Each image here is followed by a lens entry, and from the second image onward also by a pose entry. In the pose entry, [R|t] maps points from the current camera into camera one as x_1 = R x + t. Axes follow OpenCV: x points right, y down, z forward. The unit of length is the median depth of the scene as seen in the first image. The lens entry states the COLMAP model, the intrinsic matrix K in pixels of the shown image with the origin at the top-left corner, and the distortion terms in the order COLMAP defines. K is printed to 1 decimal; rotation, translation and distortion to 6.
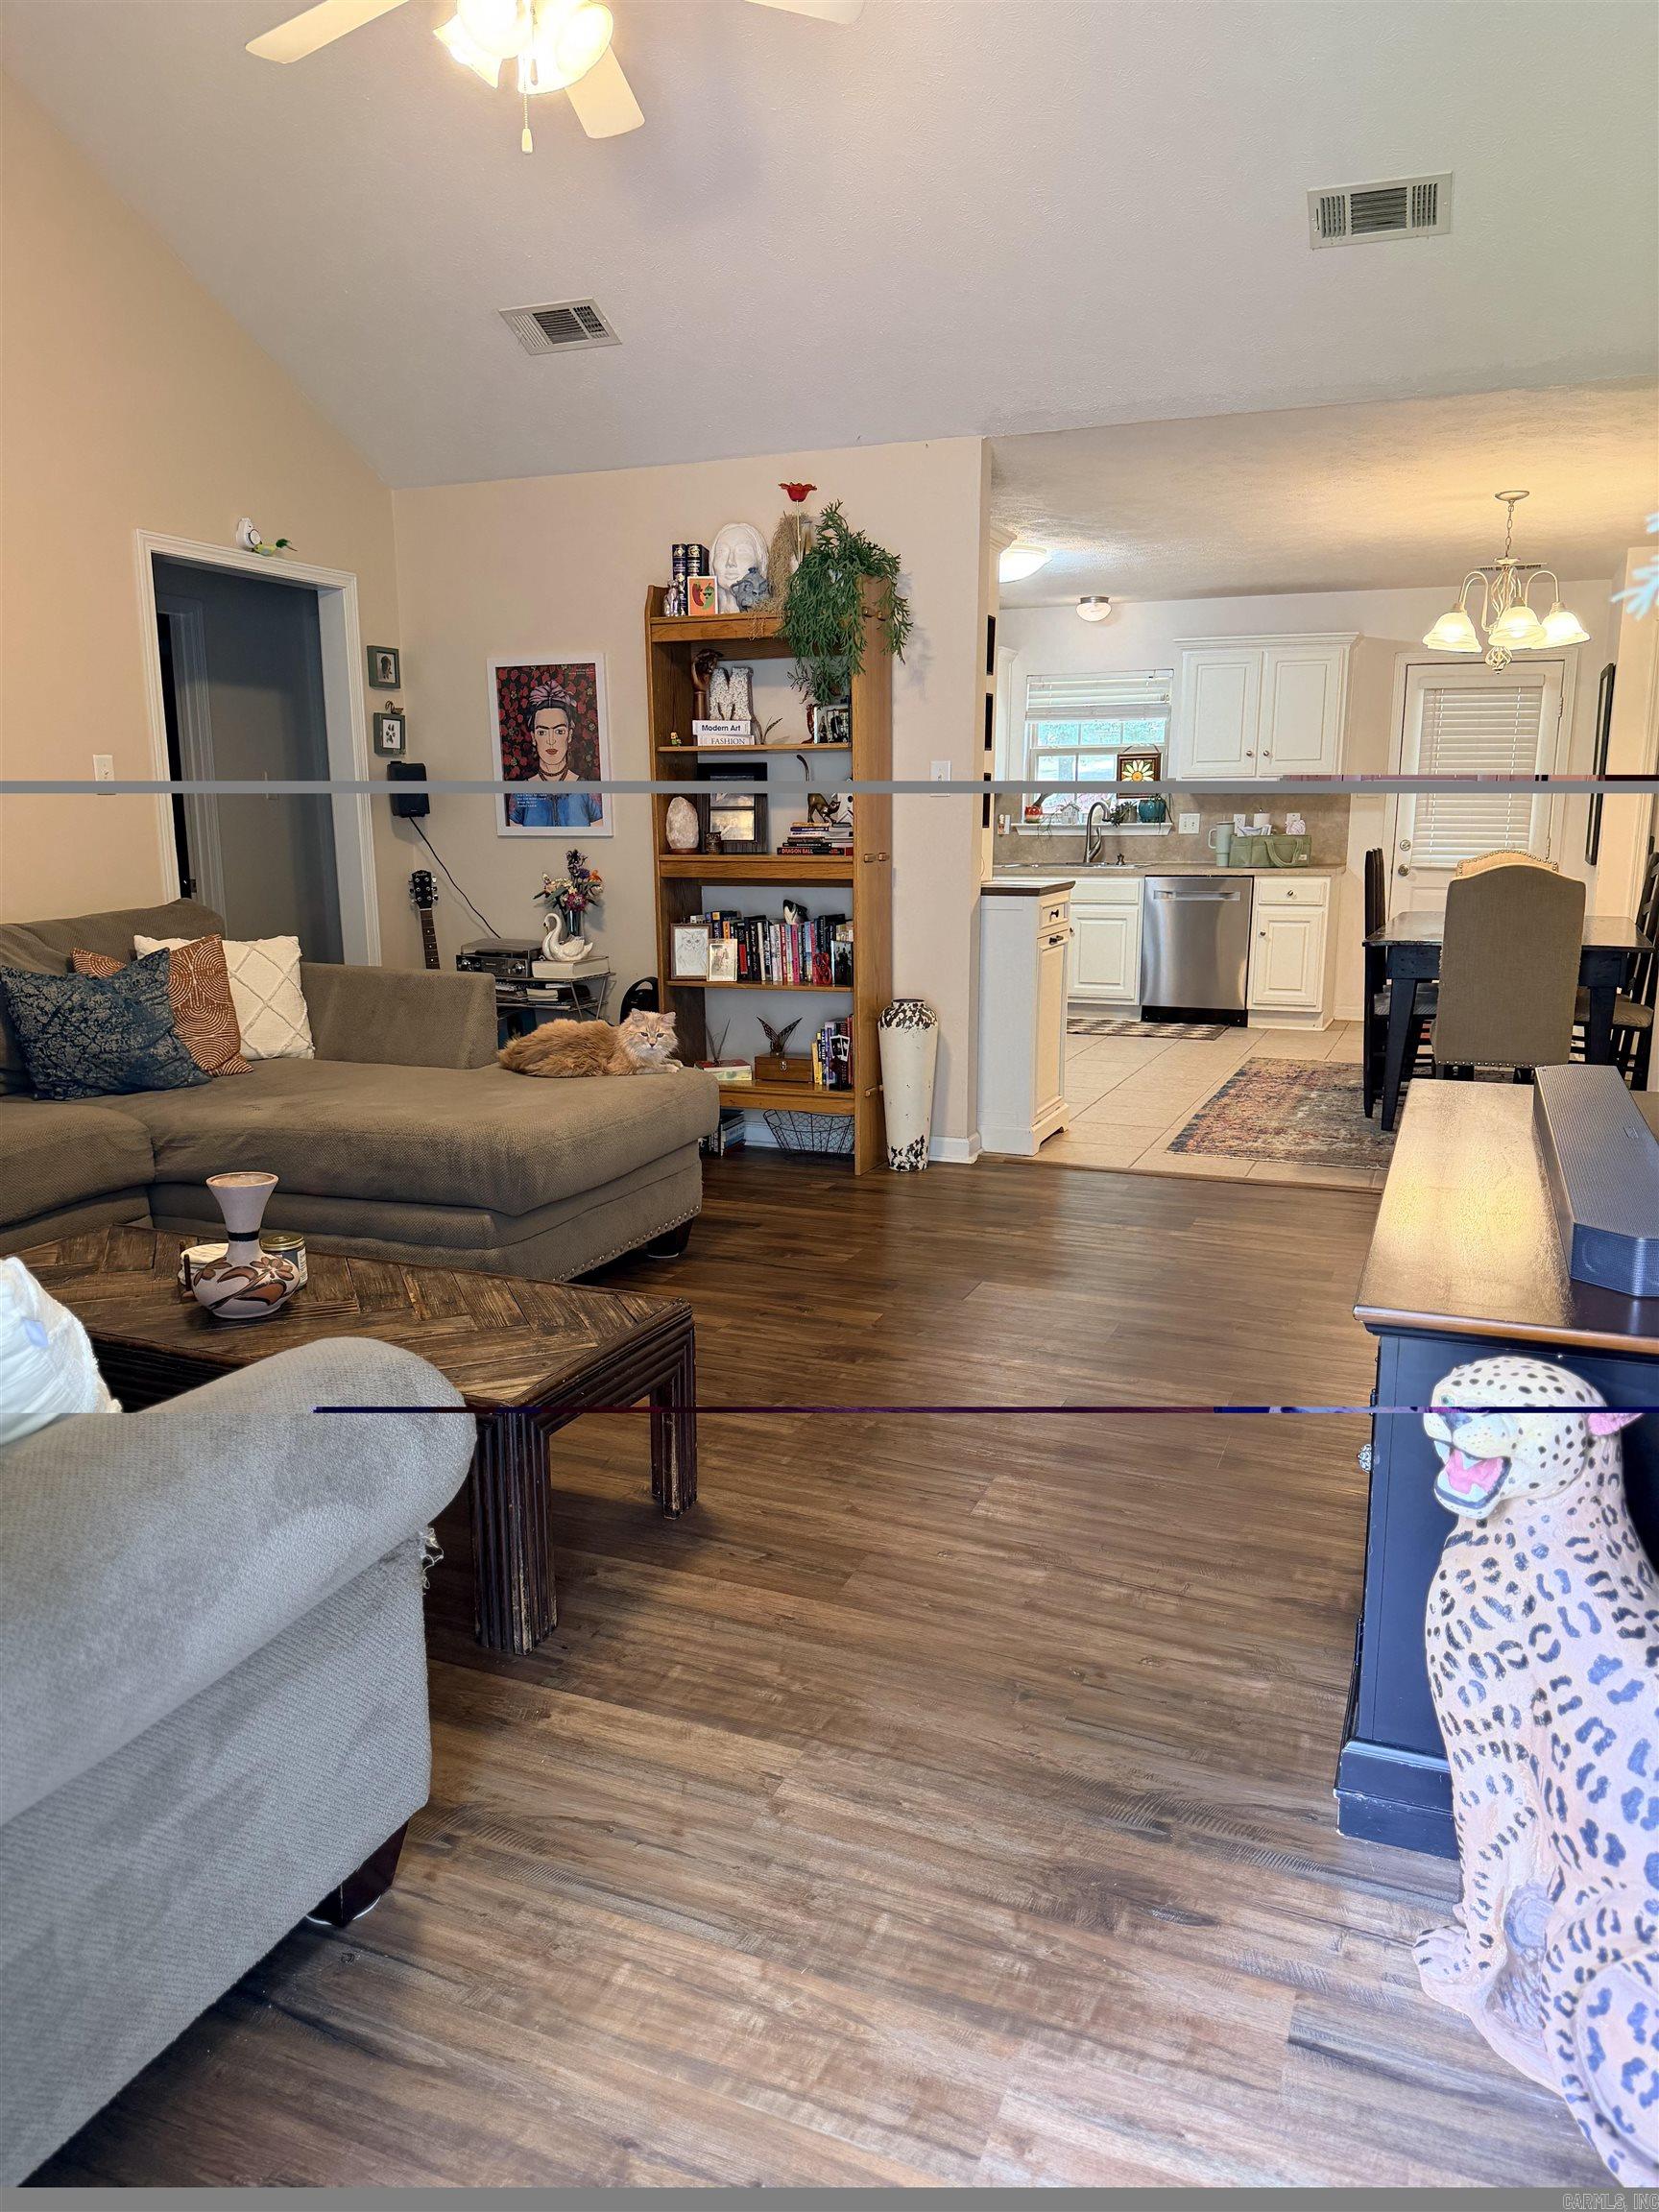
lens RADIAL K [[1566.4, 0, 840.7], [0, 1566.4, 1094.7], [0, 0, 1]] dist [0.145992, -0.146454]
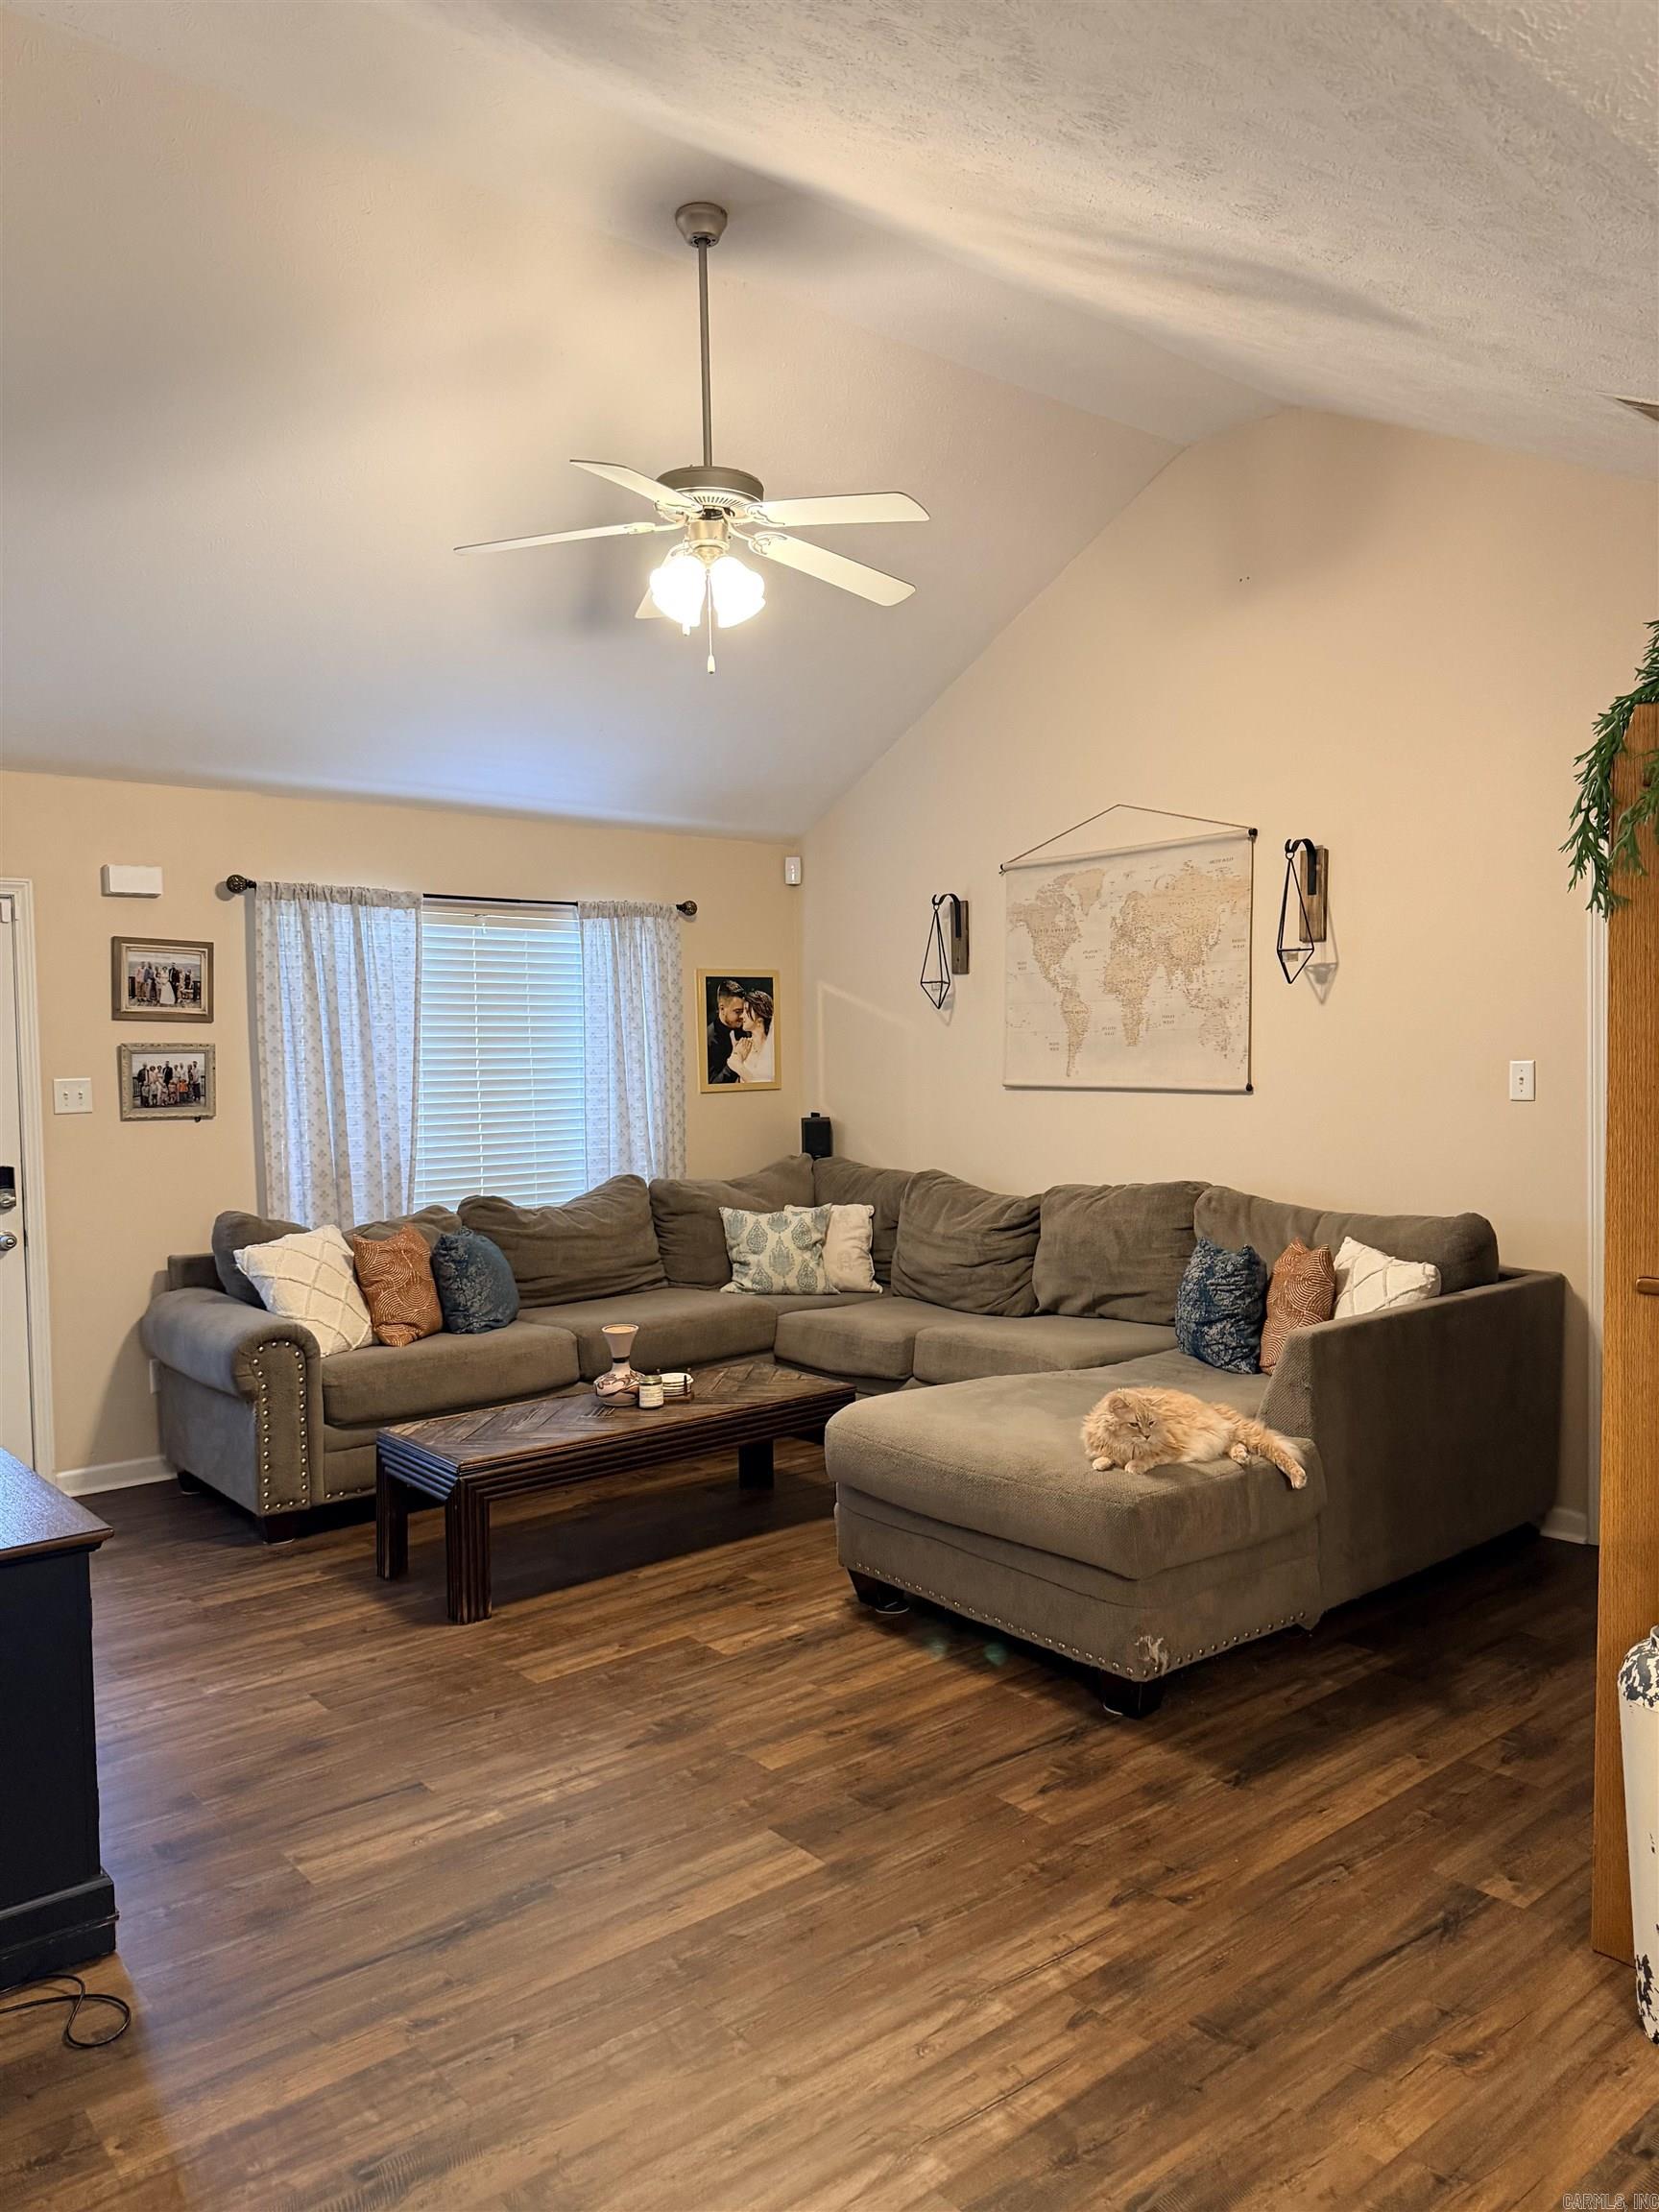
lens RADIAL K [[1566.4, 0, 840.7], [0, 1566.4, 1094.7], [0, 0, 1]] dist [0.145992, -0.146454]
pose [[-0.458745, 0.024993, -0.888217, 0.643878], [-0.152375, 0.982584, 0.106347, -0.256724], [0.875406, 0.184129, -0.446947, 1.190596]]
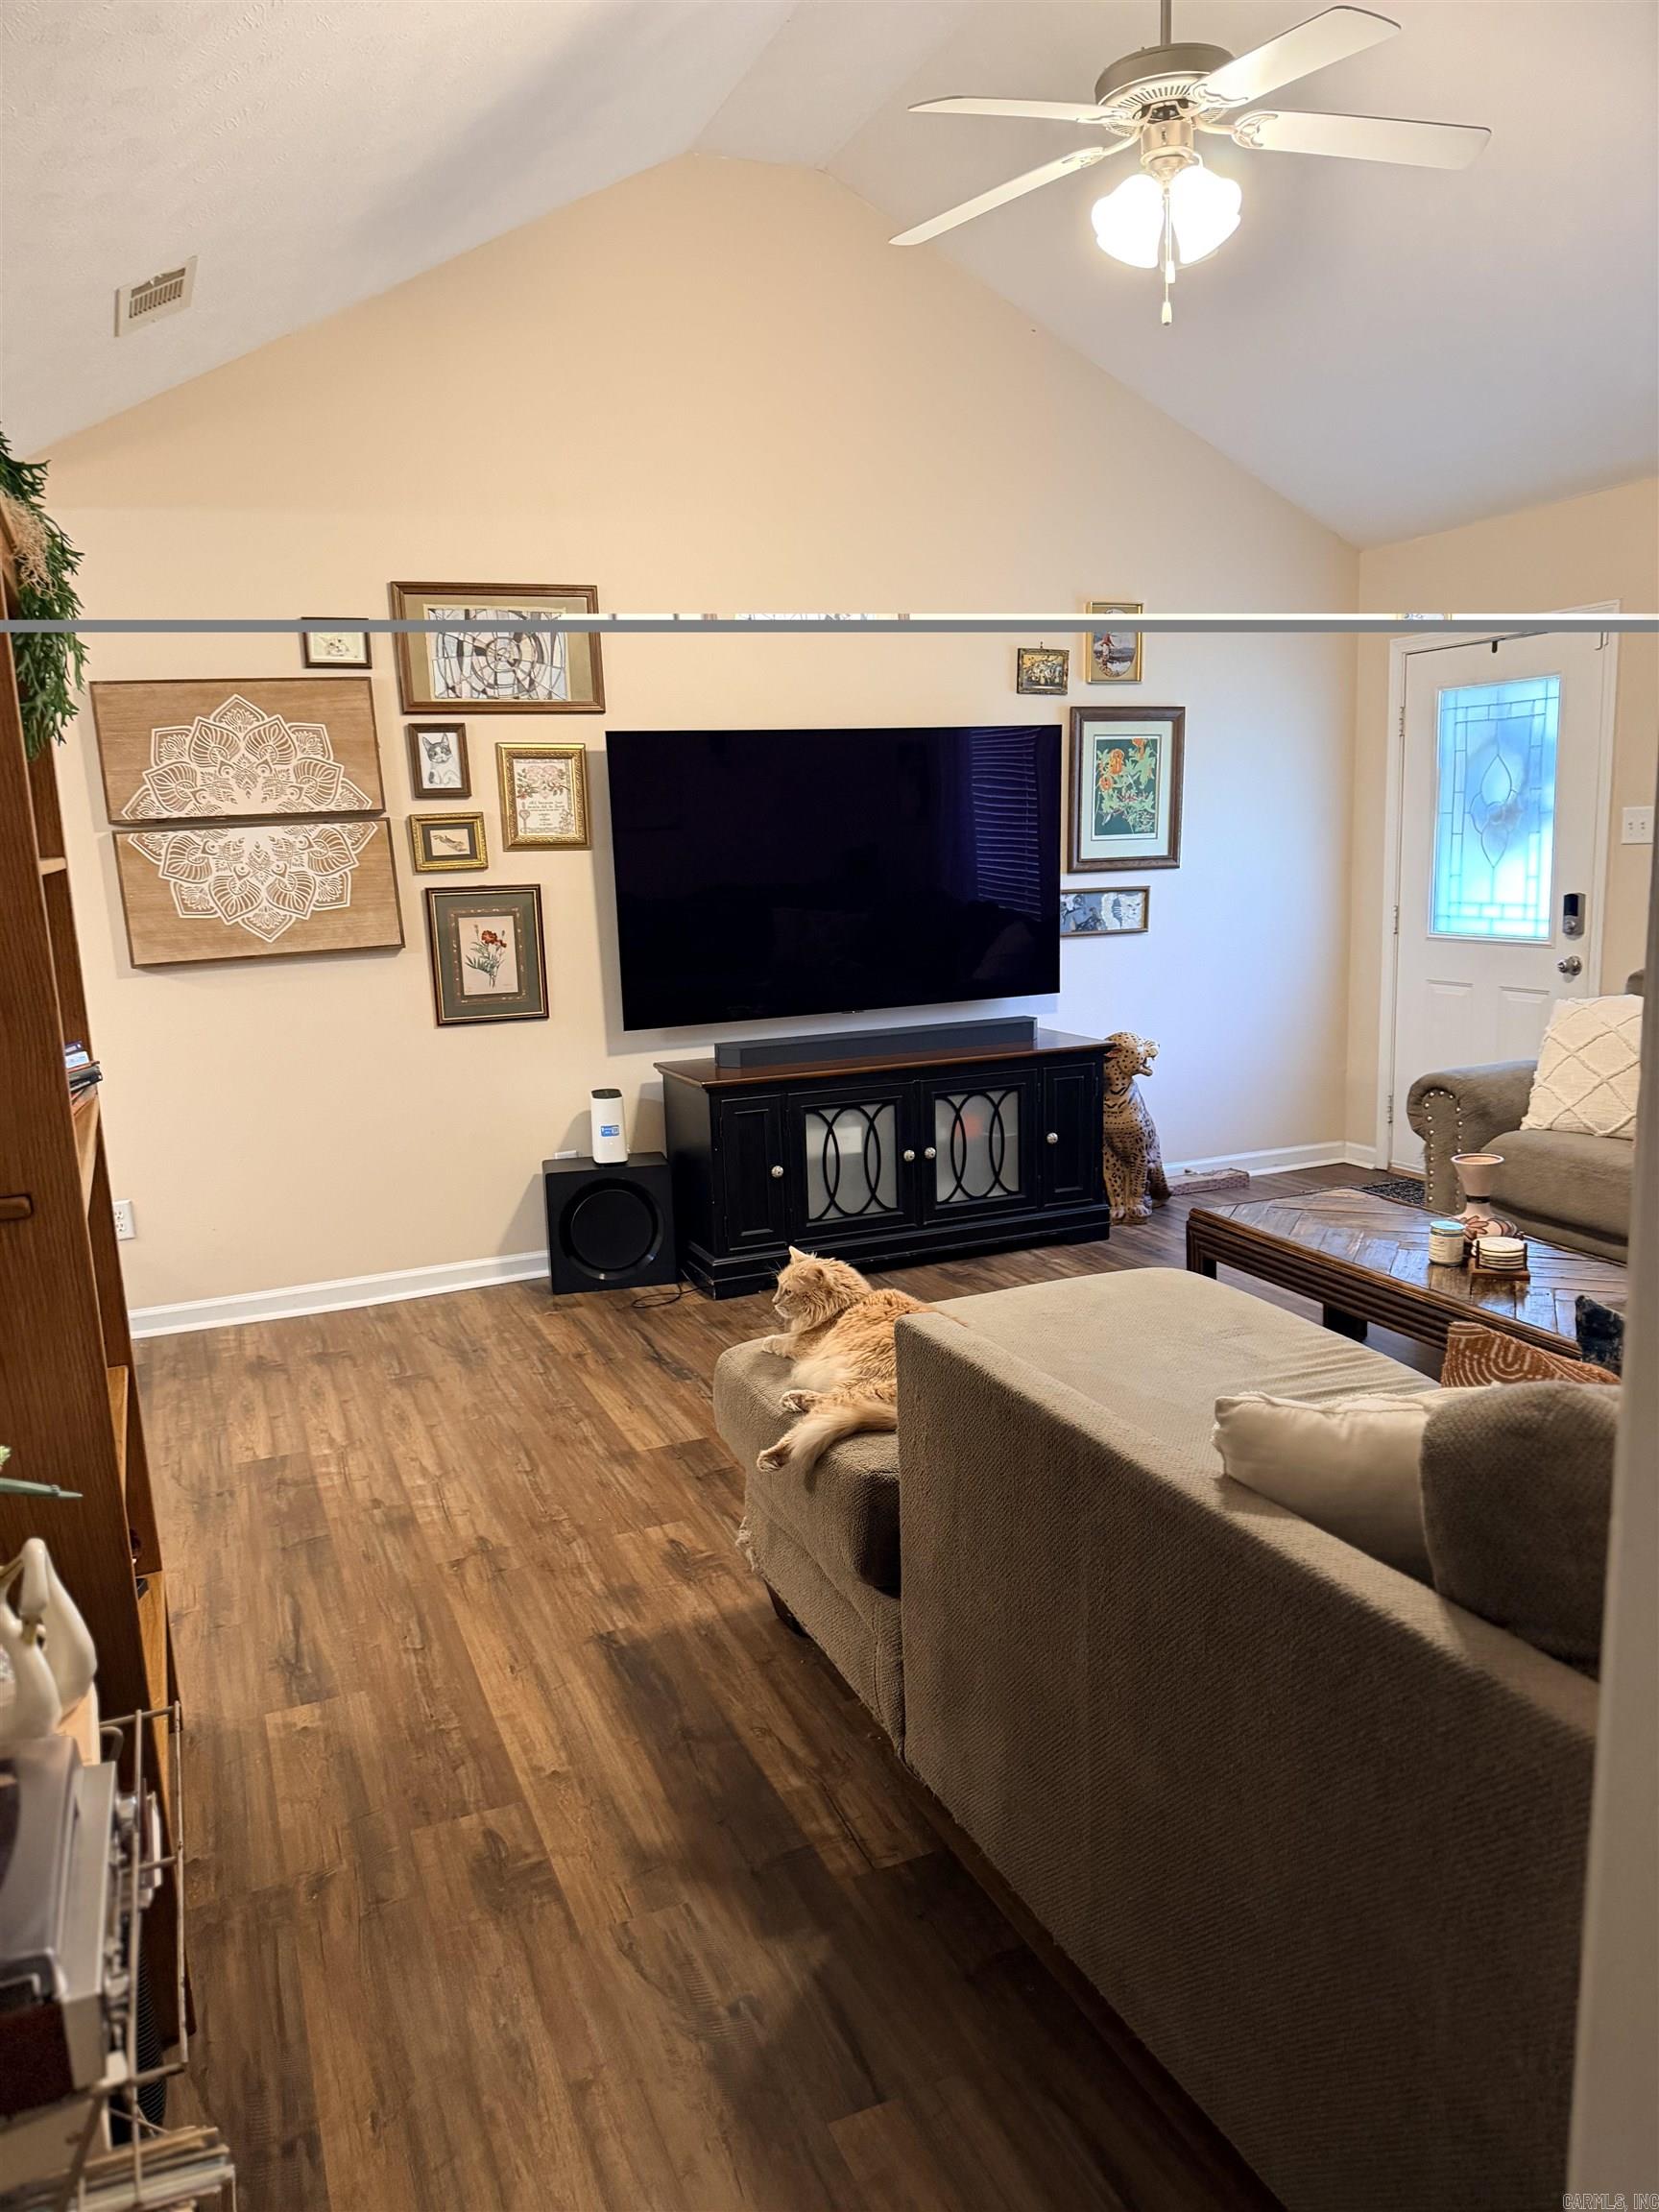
lens RADIAL K [[1546.5, 0, 829.5], [0, 1546.5, 1106.0], [0, 0, 1]] dist [0.091233, -0.129816]
pose [[-0.706536, -0.096634, 0.701048, -0.548952], [0.168099, 0.939363, 0.298899, -0.291090], [-0.687422, 0.329028, -0.647450, 1.360996]]
